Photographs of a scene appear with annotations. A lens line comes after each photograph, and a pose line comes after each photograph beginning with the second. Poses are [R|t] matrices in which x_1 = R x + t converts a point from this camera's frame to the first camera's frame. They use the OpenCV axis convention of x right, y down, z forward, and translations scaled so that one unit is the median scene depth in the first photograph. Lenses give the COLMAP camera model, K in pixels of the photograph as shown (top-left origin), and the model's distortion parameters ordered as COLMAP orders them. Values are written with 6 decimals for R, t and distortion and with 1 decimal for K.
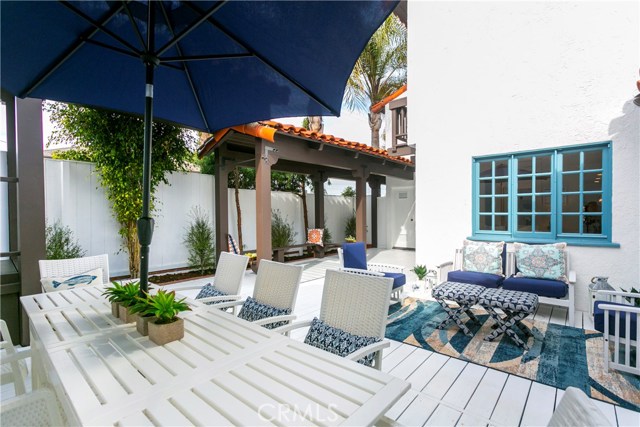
lens RADIAL K [[308.0, 0, 322.0], [0, 308.0, 216.0], [0, 0, 1]] dist [0.013121, 0.000373]
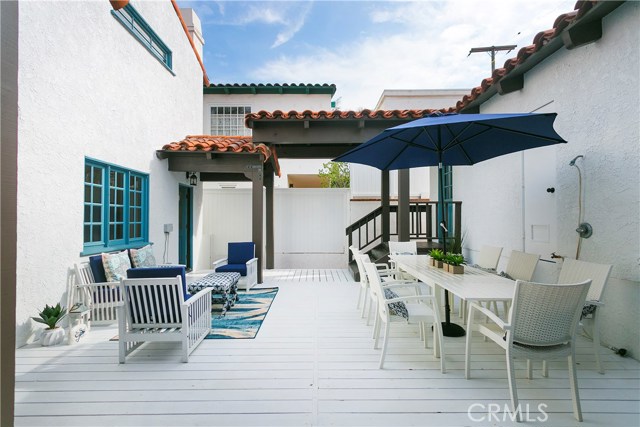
lens RADIAL K [[308.0, 0, 319.4], [0, 308.0, 214.4], [0, 0, 1]] dist [0.013121, 0.000373]
pose [[-0.673465, 0.026742, 0.738735, -0.640057], [0.023974, 0.999610, -0.014330, -0.006627], [-0.738830, 0.008060, -0.673844, 1.258183]]
